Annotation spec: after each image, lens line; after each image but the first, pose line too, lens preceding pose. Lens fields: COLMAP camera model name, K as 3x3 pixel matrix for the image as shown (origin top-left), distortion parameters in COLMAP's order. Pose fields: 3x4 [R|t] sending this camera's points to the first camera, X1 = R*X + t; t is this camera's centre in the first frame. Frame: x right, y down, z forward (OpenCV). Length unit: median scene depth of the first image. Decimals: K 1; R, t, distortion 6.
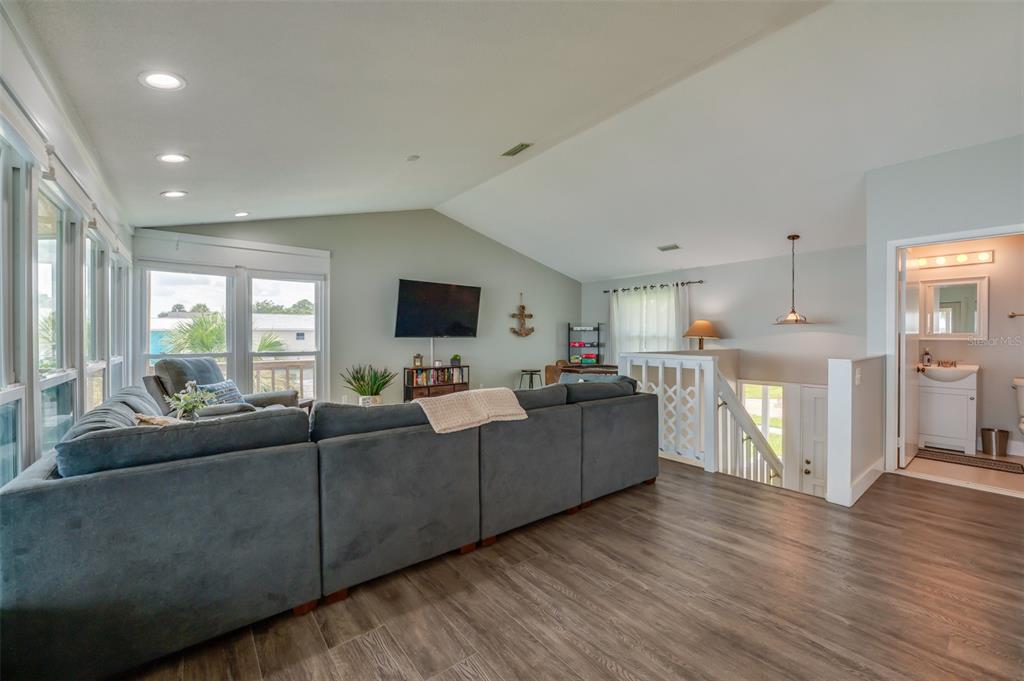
lens RADIAL K [[412.9, 0, 515.0], [0, 412.9, 341.5], [0, 0, 1]] dist [-0.003325, -0.000192]
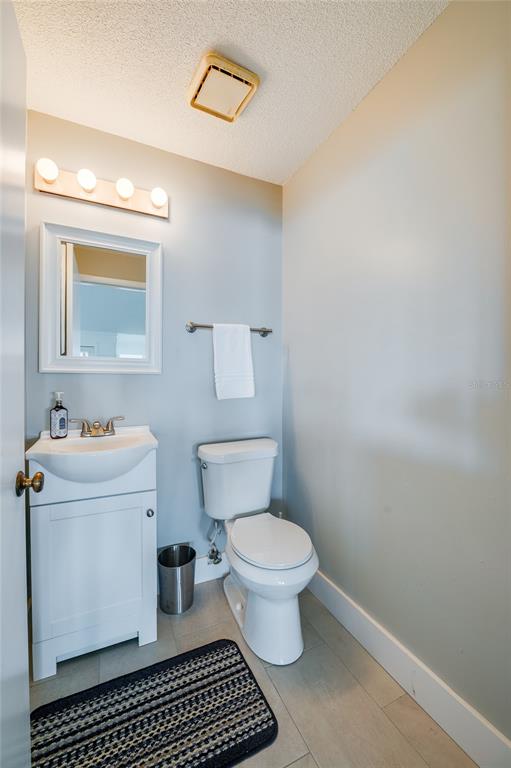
lens RADIAL K [[309.7, 0, 258.4], [0, 309.7, 383.0], [0, 0, 1]] dist [-0.003325, -0.000192]
pose [[0.227600, -0.007952, 0.973722, 0.784394], [0.004761, 0.999964, 0.007053, 0.005134], [-0.973743, 0.003031, 0.227630, 0.773661]]
